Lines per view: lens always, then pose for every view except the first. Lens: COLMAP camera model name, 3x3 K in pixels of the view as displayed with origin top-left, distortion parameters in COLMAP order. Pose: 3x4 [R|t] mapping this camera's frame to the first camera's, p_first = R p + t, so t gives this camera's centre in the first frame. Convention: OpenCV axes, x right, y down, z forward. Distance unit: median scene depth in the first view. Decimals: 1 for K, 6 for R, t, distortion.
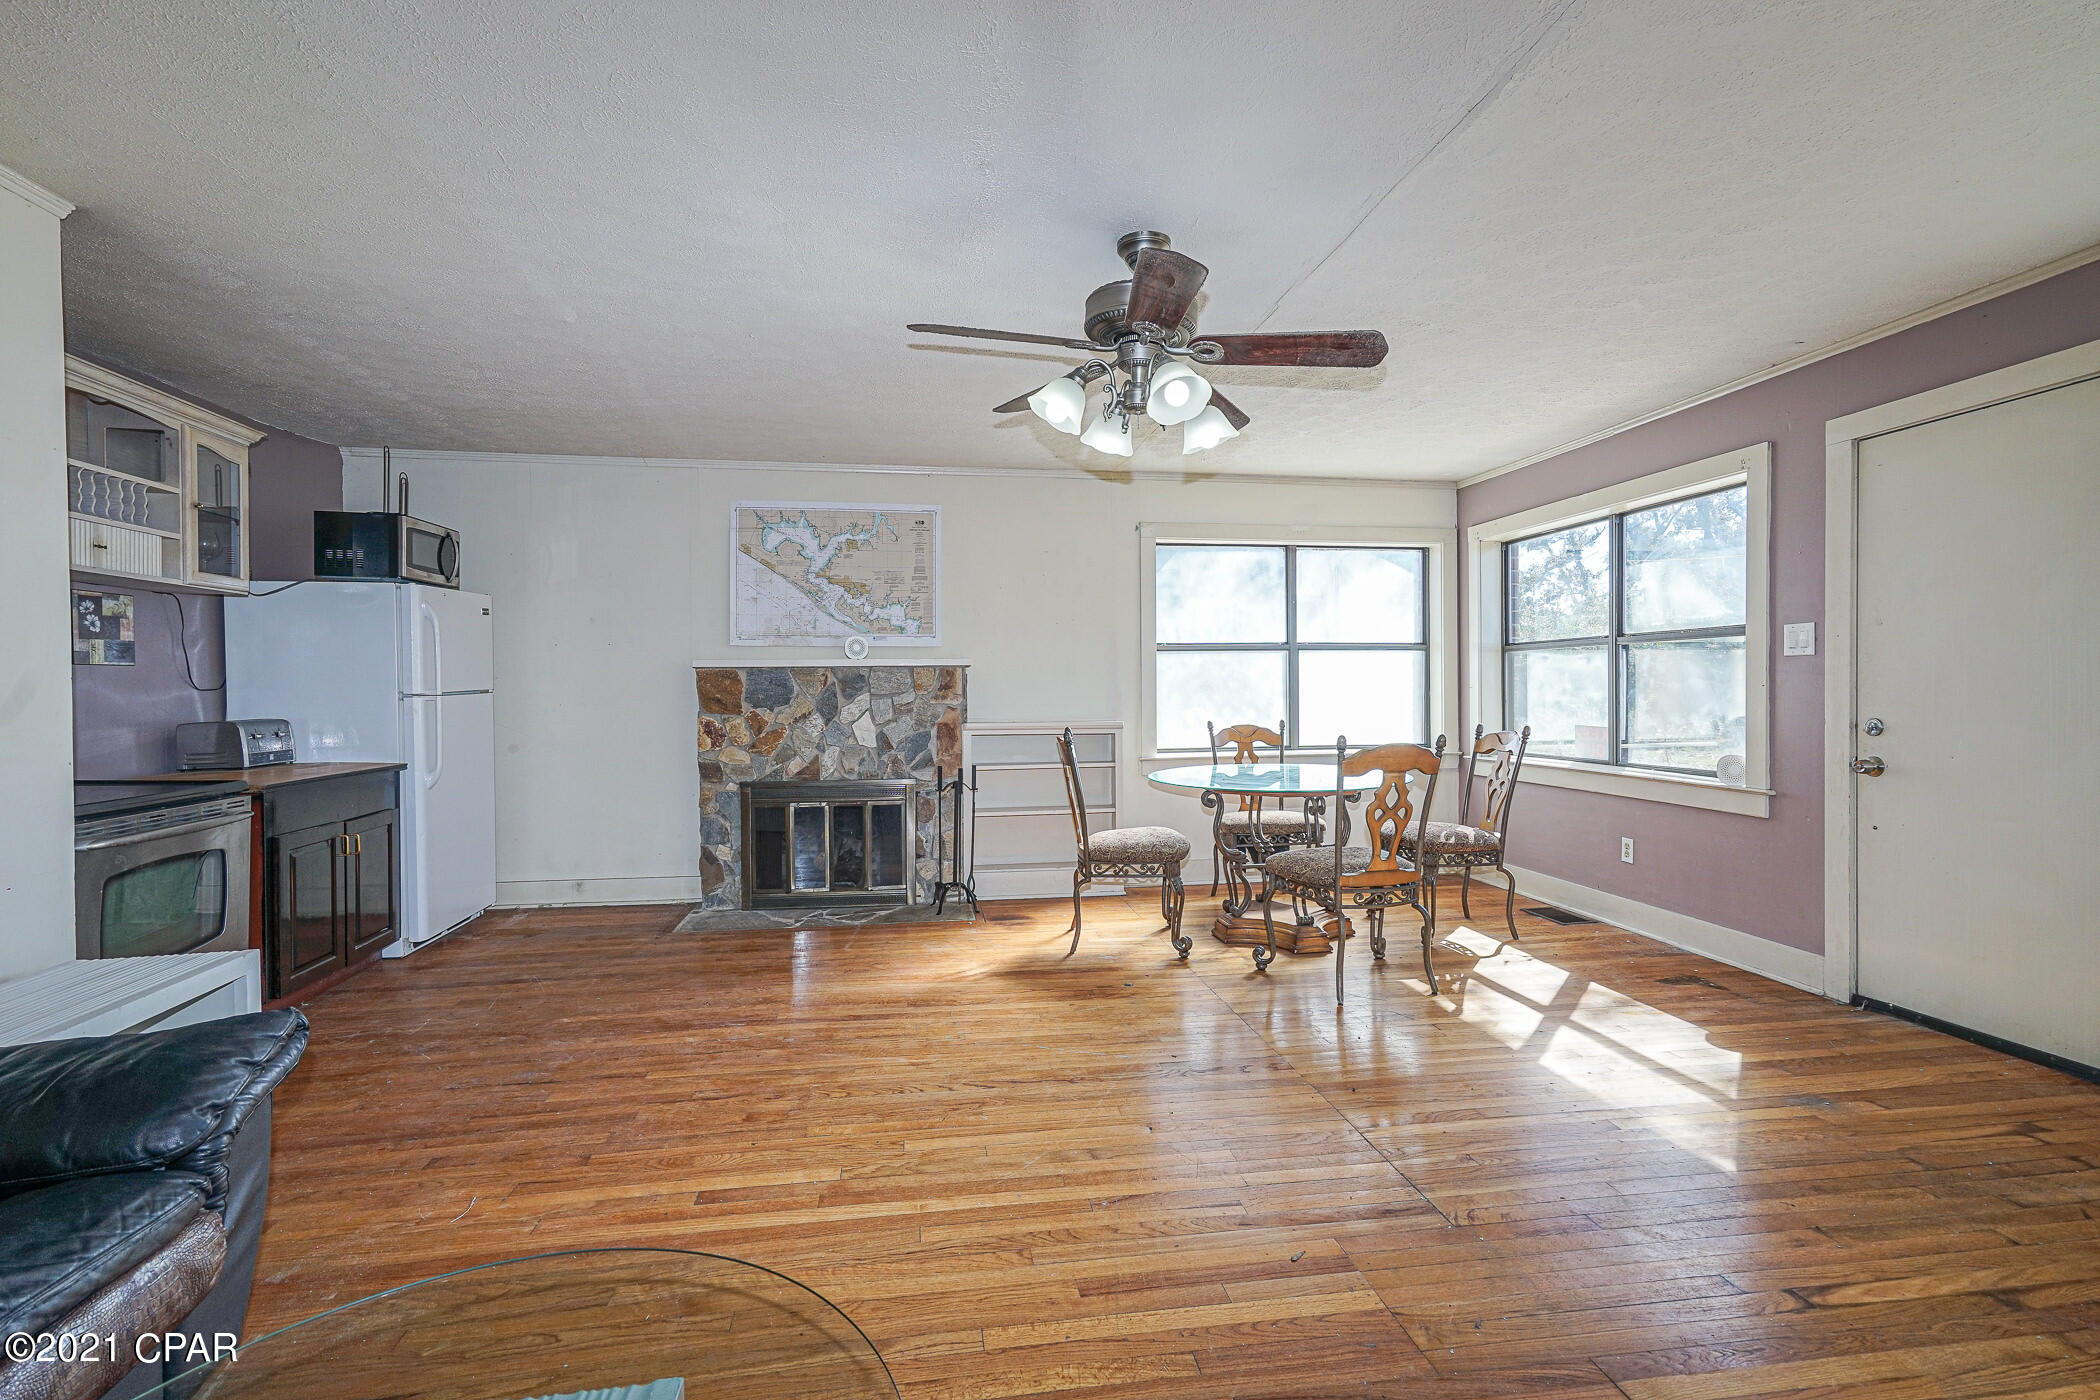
lens RADIAL K [[947.6, 0, 1055.5], [0, 947.6, 688.0], [0, 0, 1]] dist [0.002720, 0.005008]
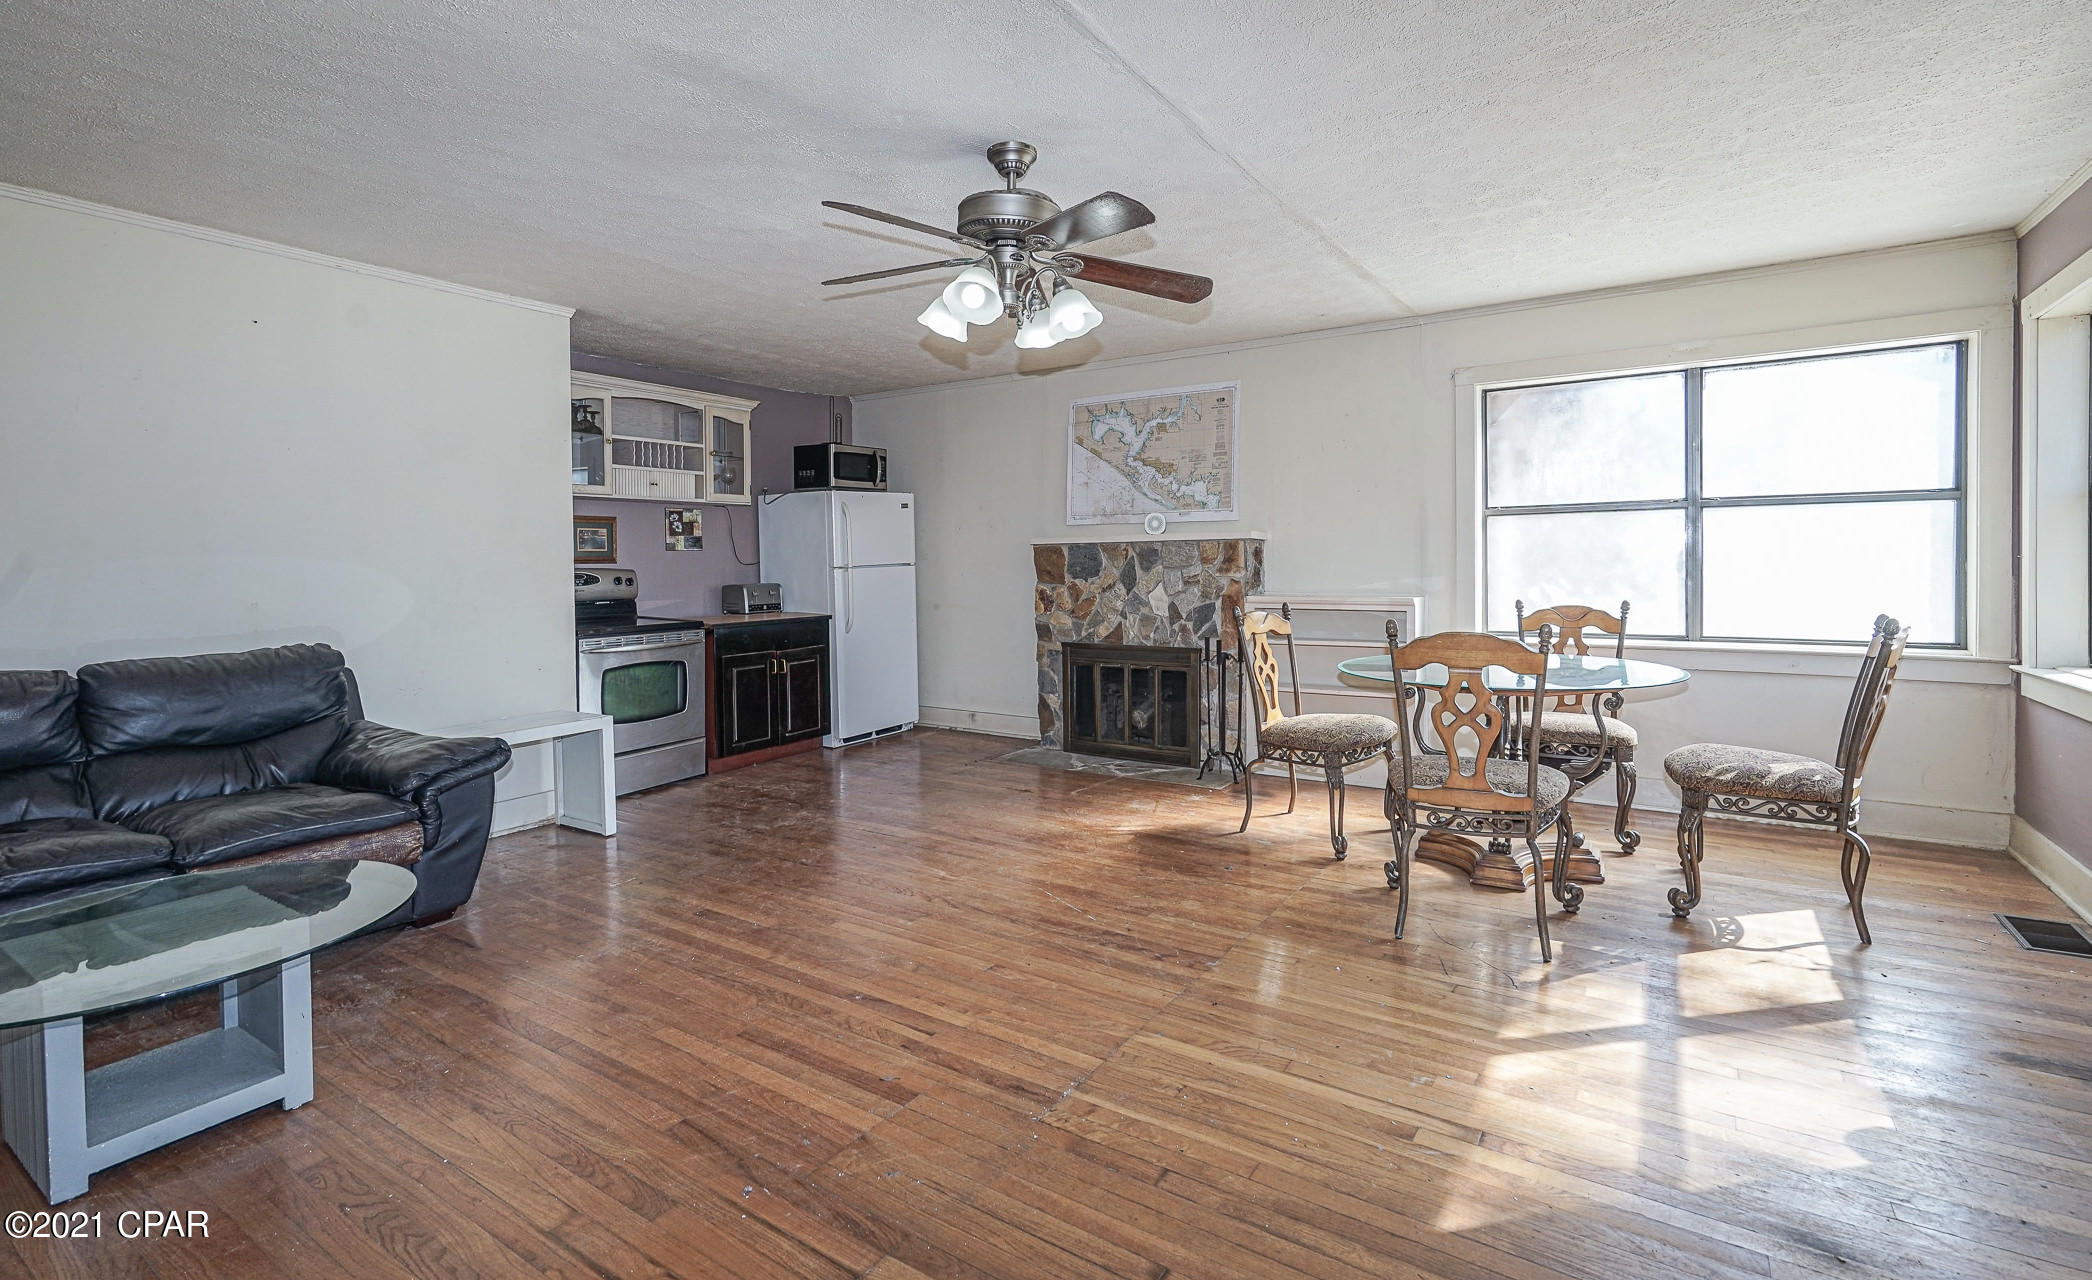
lens RADIAL K [[948.5, 0, 1043.9], [0, 948.5, 565.6], [0, 0, 1]] dist [-0.000765, 0.002110]
pose [[0.741007, 0.000147, -0.671497, 0.432082], [0.006946, 0.999945, 0.007884, -0.004199], [0.671461, -0.010506, 0.740965, 0.115150]]
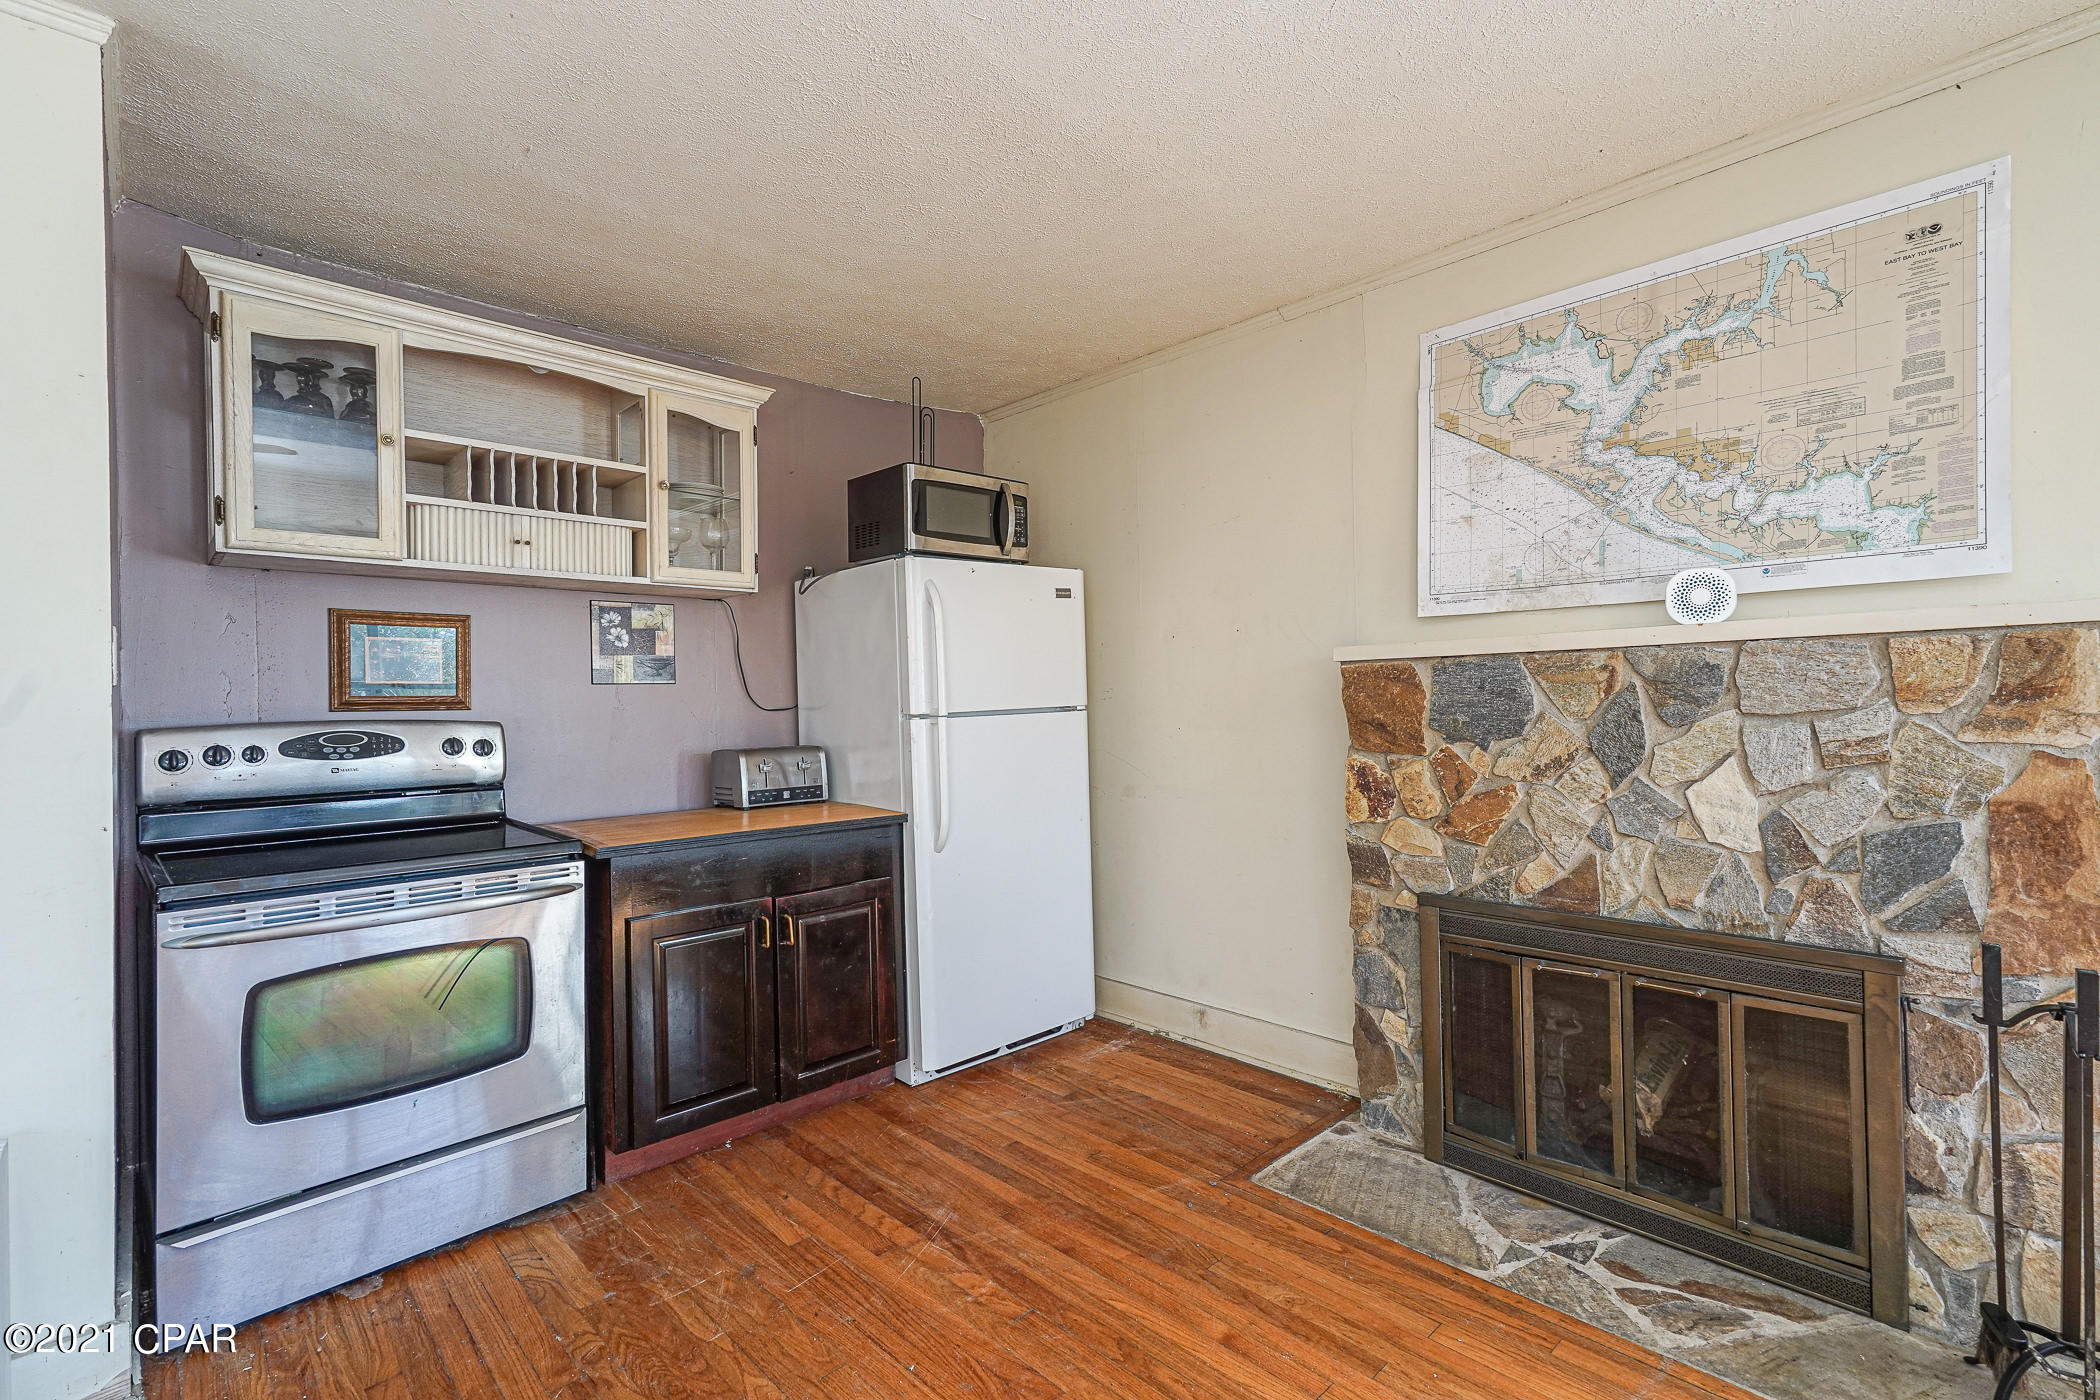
lens RADIAL K [[947.6, 0, 1042.9], [0, 947.6, 702.3], [0, 0, 1]] dist [0.002720, 0.005008]
pose [[0.566972, -0.007281, -0.823705, -0.038116], [0.012564, 0.999921, -0.000191, -0.001516], [0.823642, -0.010241, 0.567018, 0.555703]]
